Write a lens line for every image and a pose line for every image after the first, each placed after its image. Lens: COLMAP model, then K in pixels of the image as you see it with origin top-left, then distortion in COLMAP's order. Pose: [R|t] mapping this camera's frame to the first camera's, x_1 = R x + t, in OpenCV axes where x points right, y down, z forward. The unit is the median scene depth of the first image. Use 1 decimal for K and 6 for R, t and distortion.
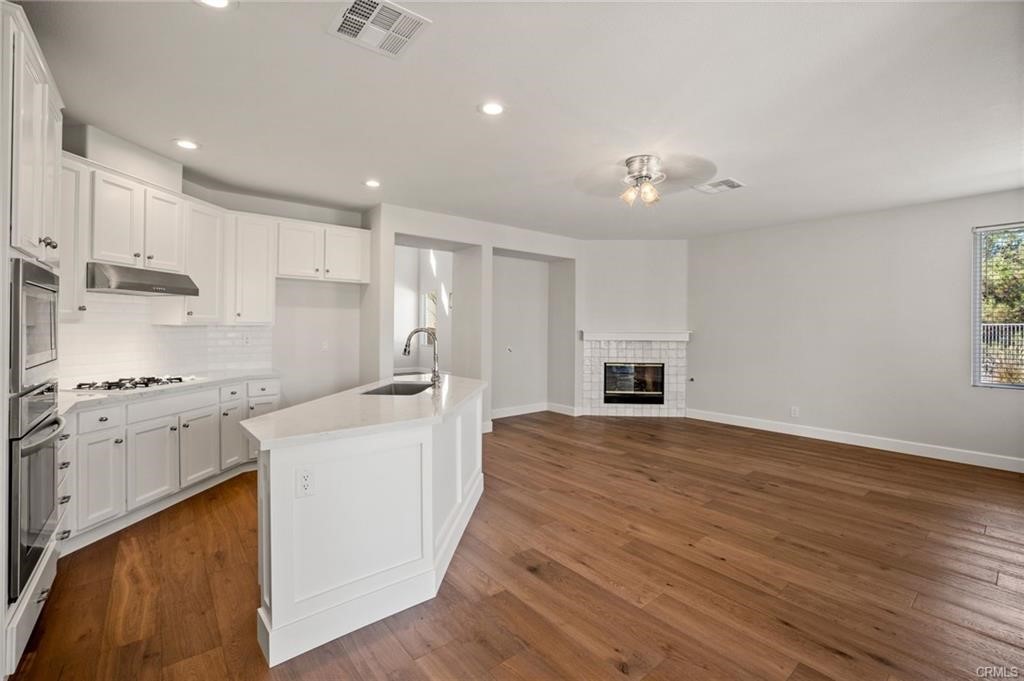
lens RADIAL K [[446.4, 0, 517.7], [0, 446.4, 328.5], [0, 0, 1]] dist [-0.001061, -0.000135]
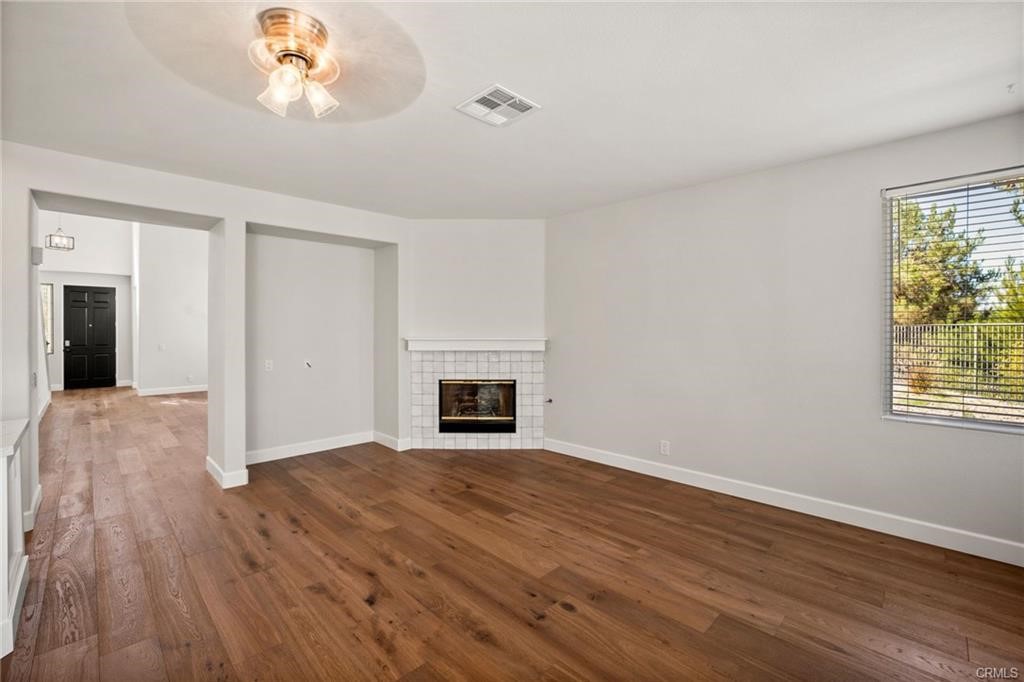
lens RADIAL K [[436.1, 0, 507.3], [0, 436.1, 331.9], [0, 0, 1]] dist [-0.026998, 0.000423]
pose [[0.997652, -0.005915, 0.068235, 0.263244], [0.005592, 0.999972, 0.004925, -0.008106], [-0.068262, -0.004532, 0.997657, 0.252274]]
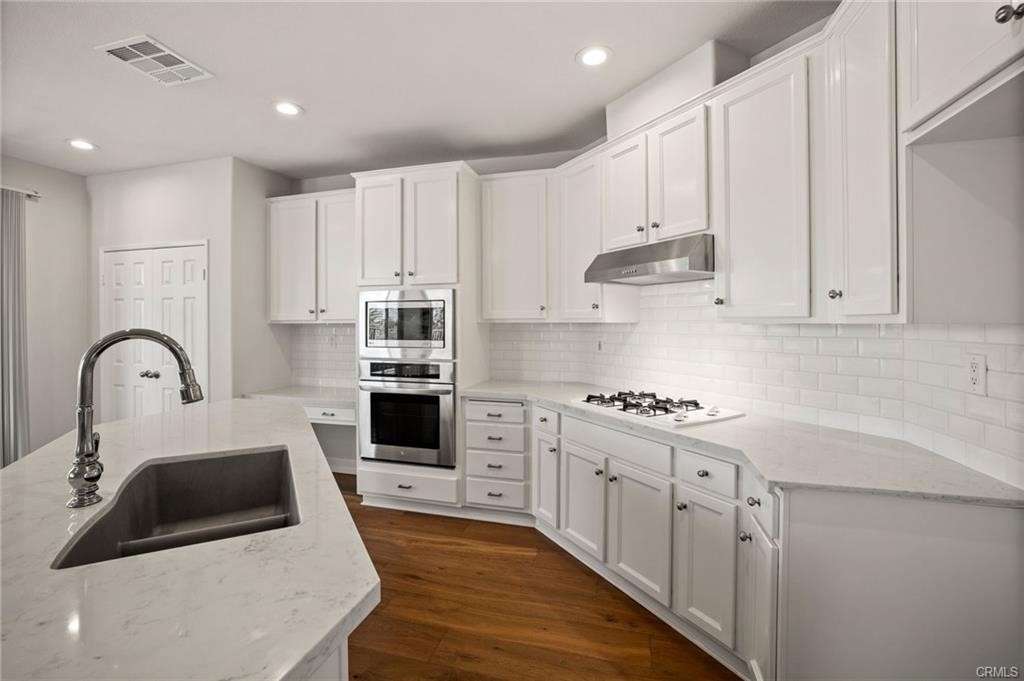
lens RADIAL K [[436.1, 0, 507.3], [0, 436.1, 331.4], [0, 0, 1]] dist [-0.026998, 0.000423]
pose [[-0.830159, 0.003031, -0.557519, -0.132528], [-0.001343, 0.999971, 0.007437, -0.000711], [0.557525, 0.006922, -0.830131, 0.719773]]
